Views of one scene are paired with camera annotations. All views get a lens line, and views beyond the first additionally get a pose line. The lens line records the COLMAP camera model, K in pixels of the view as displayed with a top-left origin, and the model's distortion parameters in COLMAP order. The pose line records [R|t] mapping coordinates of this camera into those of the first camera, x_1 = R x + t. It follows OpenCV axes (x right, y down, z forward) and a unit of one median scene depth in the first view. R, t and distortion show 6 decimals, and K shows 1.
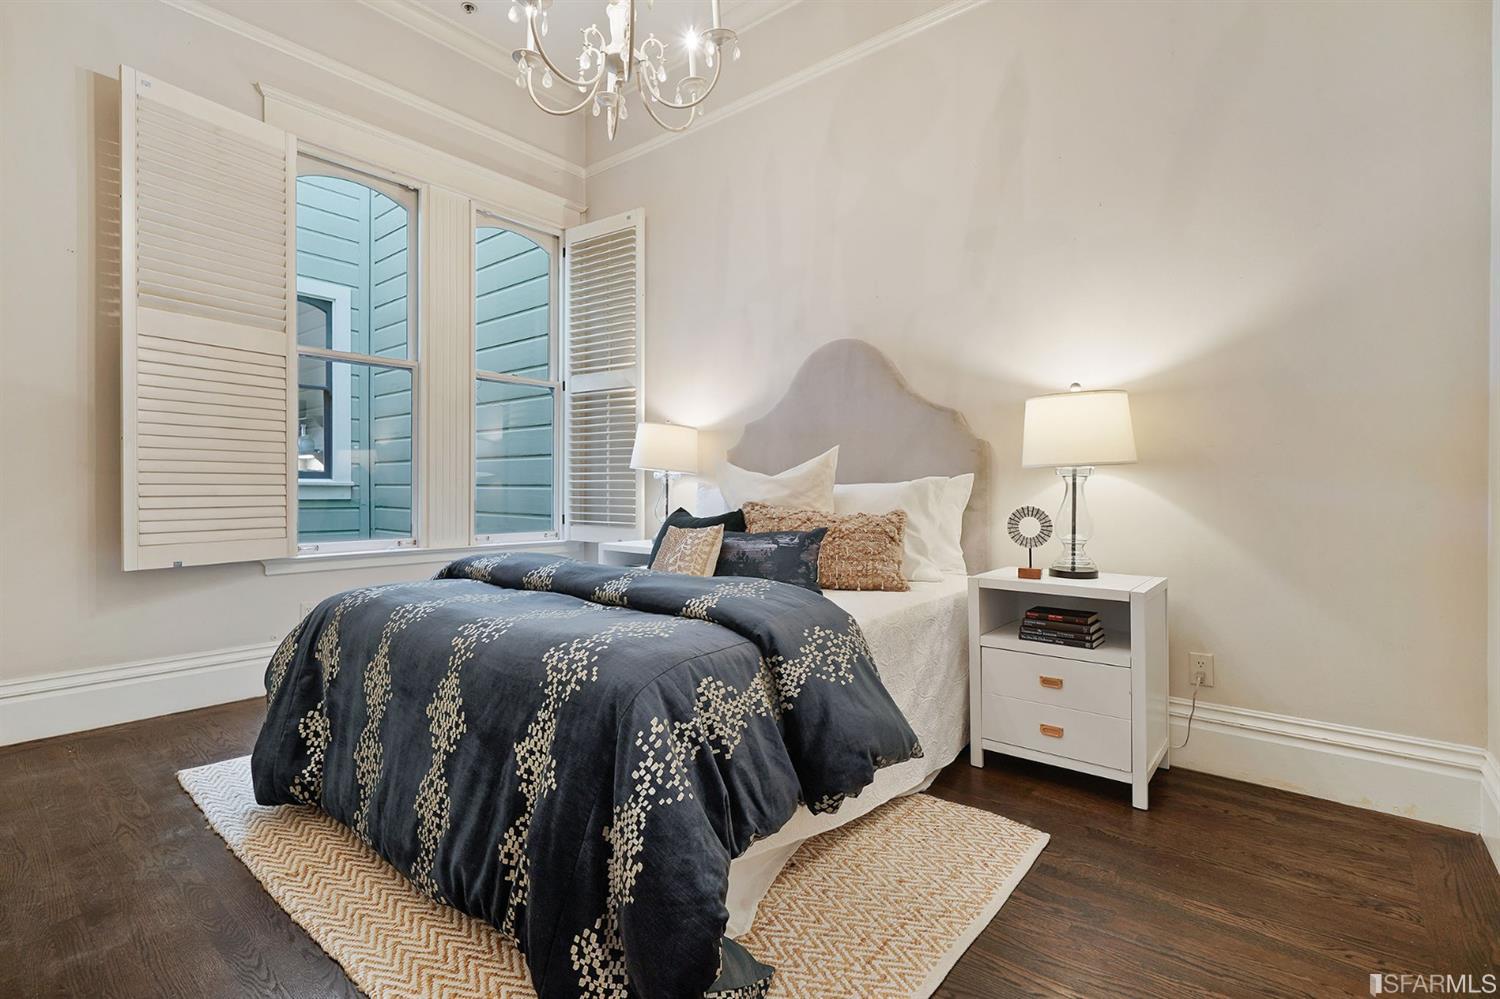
lens RADIAL K [[706.4, 0, 749.2], [0, 706.4, 493.8], [0, 0, 1]] dist [0.001517, -0.000185]
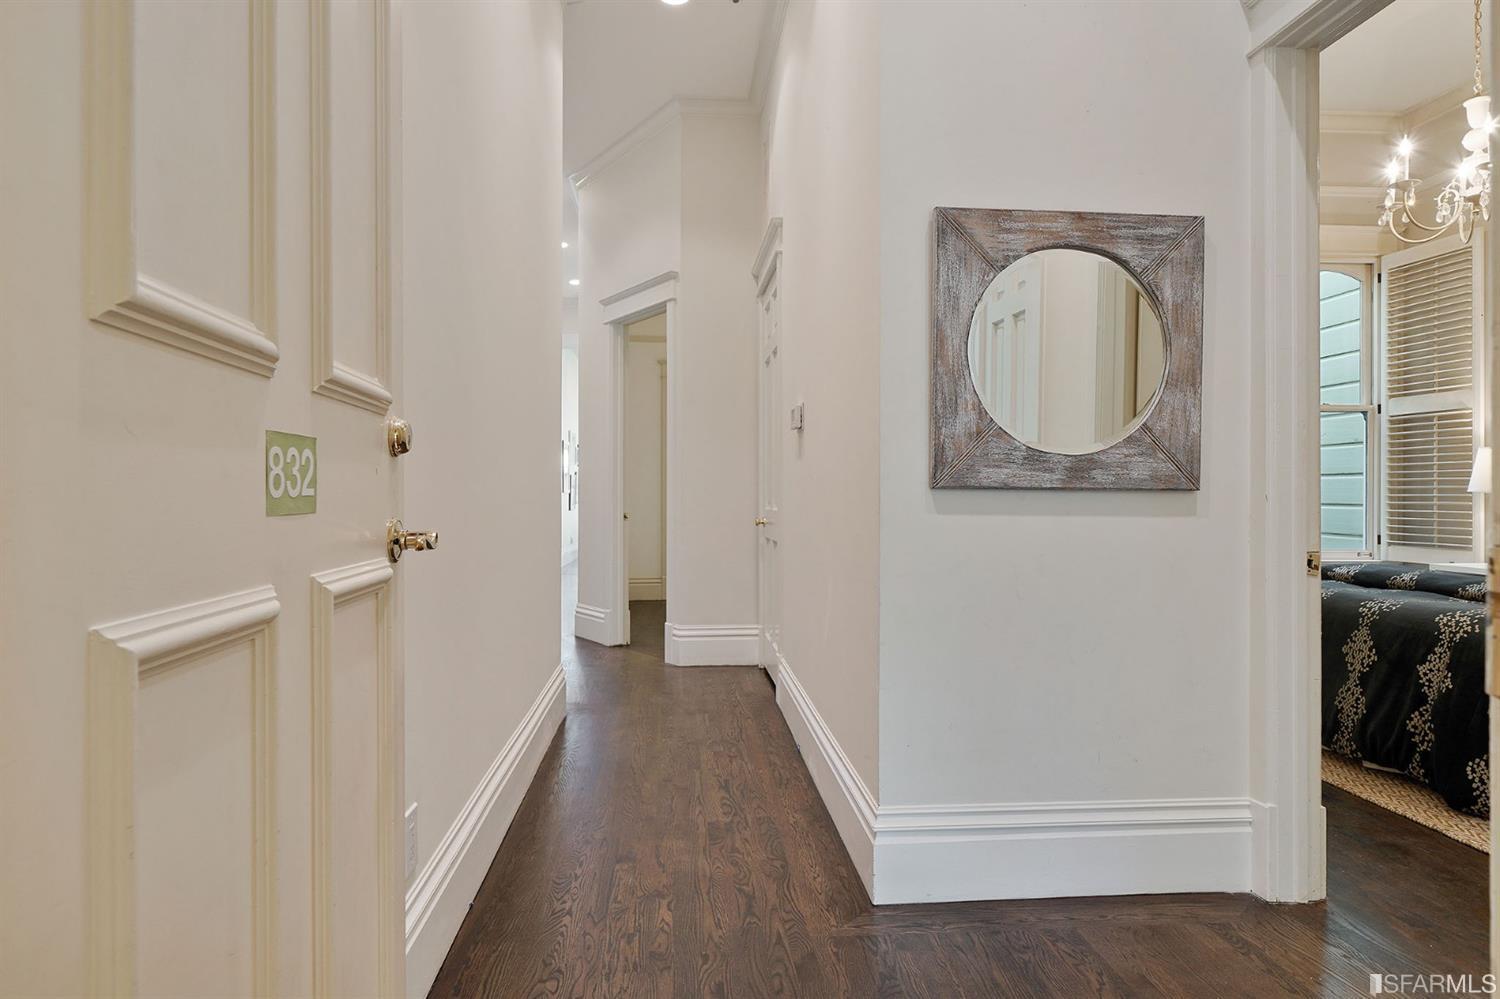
lens RADIAL K [[879.9, 0, 744.8], [0, 879.9, 505.7], [0, 0, 1]] dist [-0.000570, -0.003942]
pose [[0.685533, 0.002274, -0.728038, 0.100961], [-0.001493, 0.999997, 0.001717, -0.040337], [0.728040, -0.000090, 0.685534, -1.569923]]
